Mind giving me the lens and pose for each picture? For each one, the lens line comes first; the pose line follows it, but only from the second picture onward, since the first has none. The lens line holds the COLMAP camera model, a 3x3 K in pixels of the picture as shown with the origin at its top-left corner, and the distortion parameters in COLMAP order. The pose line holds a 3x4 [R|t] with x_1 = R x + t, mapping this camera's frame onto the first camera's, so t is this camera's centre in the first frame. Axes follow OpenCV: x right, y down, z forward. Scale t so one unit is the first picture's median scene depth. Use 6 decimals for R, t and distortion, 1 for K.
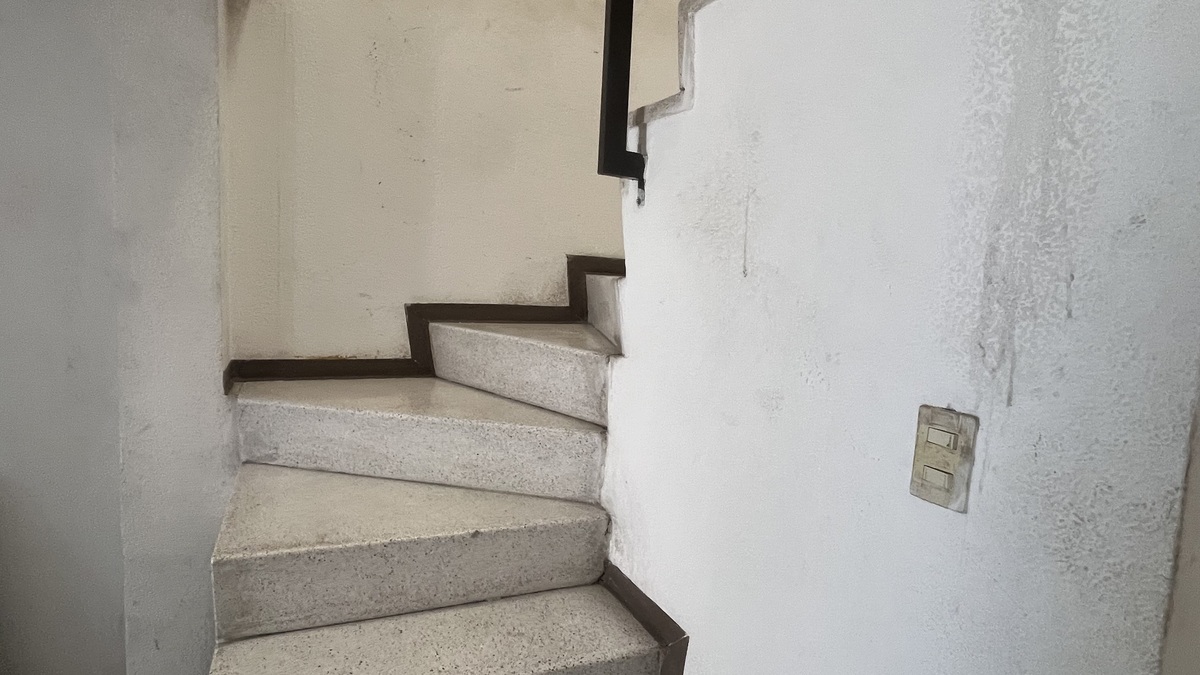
lens RADIAL K [[663.8, 0, 600.1], [0, 663.8, 336.9], [0, 0, 1]] dist [0.002410, 0.000201]
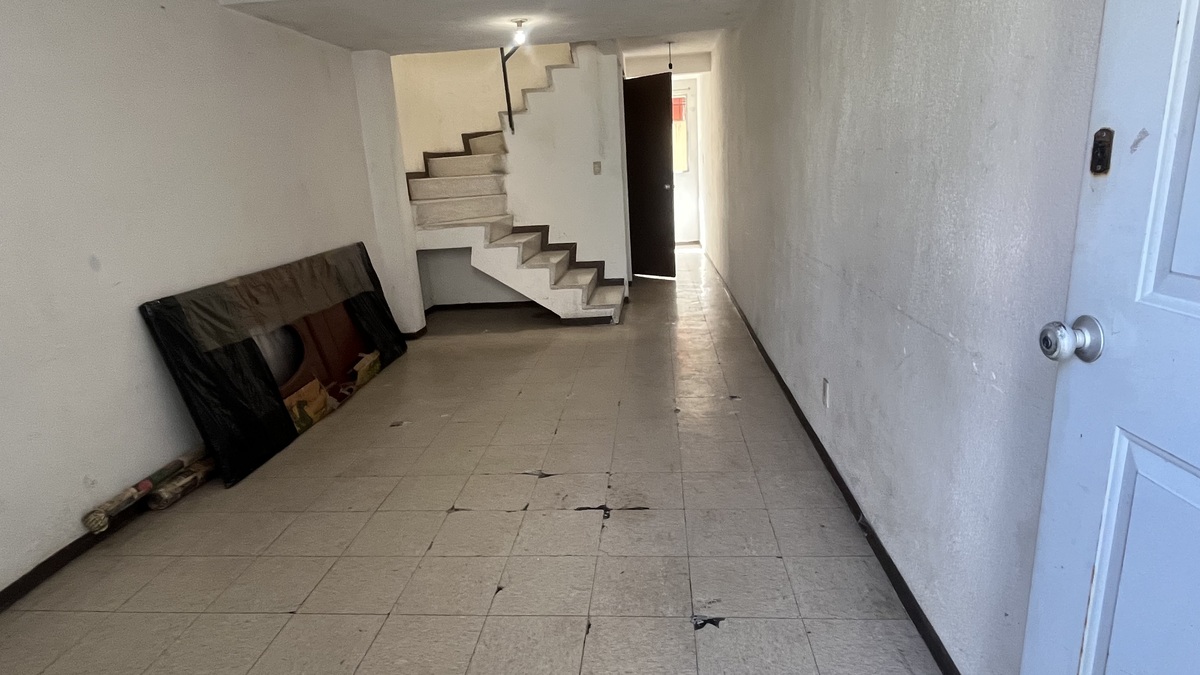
lens RADIAL K [[663.8, 0, 598.2], [0, 663.8, 333.9], [0, 0, 1]] dist [0.002410, 0.000201]
pose [[0.493413, -0.297033, 0.817506, -3.869909], [0.170664, 0.954674, 0.243866, 0.084744], [-0.852888, 0.019193, 0.521741, -1.818527]]
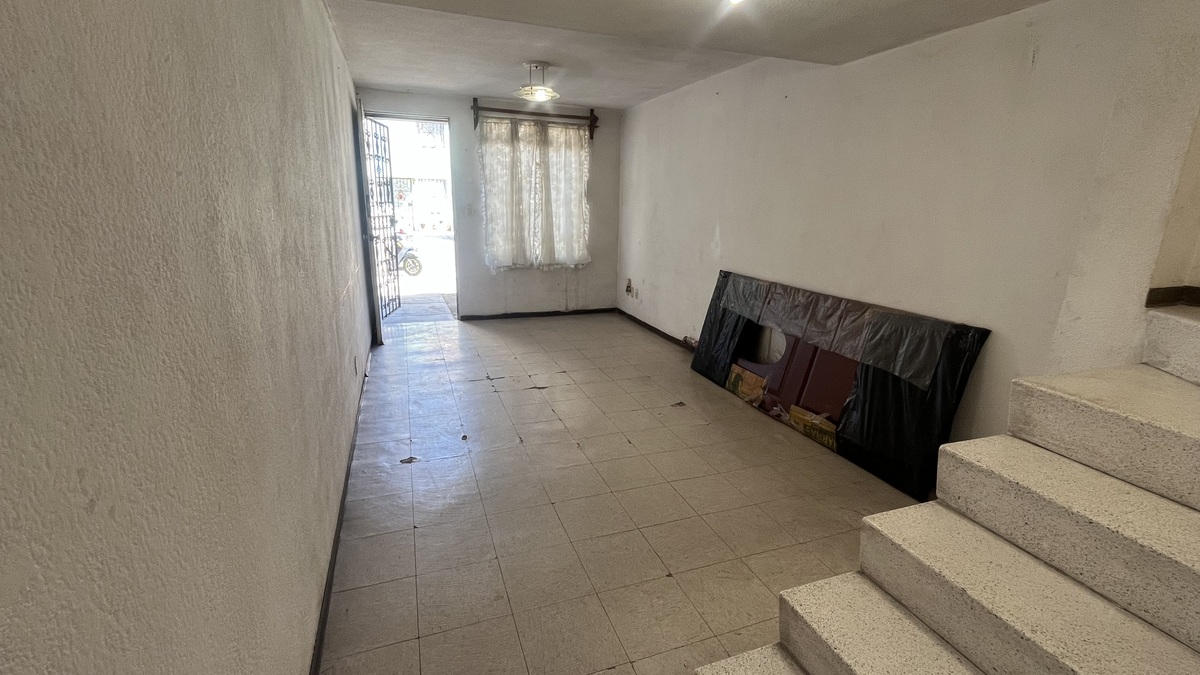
lens RADIAL K [[520.8, 0, 599.5], [0, 520.8, 337.8], [0, 0, 1]] dist [-0.004939, -0.000160]
pose [[-0.090070, 0.197112, -0.976235, 0.660238], [-0.125301, 0.970187, 0.207452, 0.091953], [0.988022, 0.141009, -0.062686, 0.064261]]
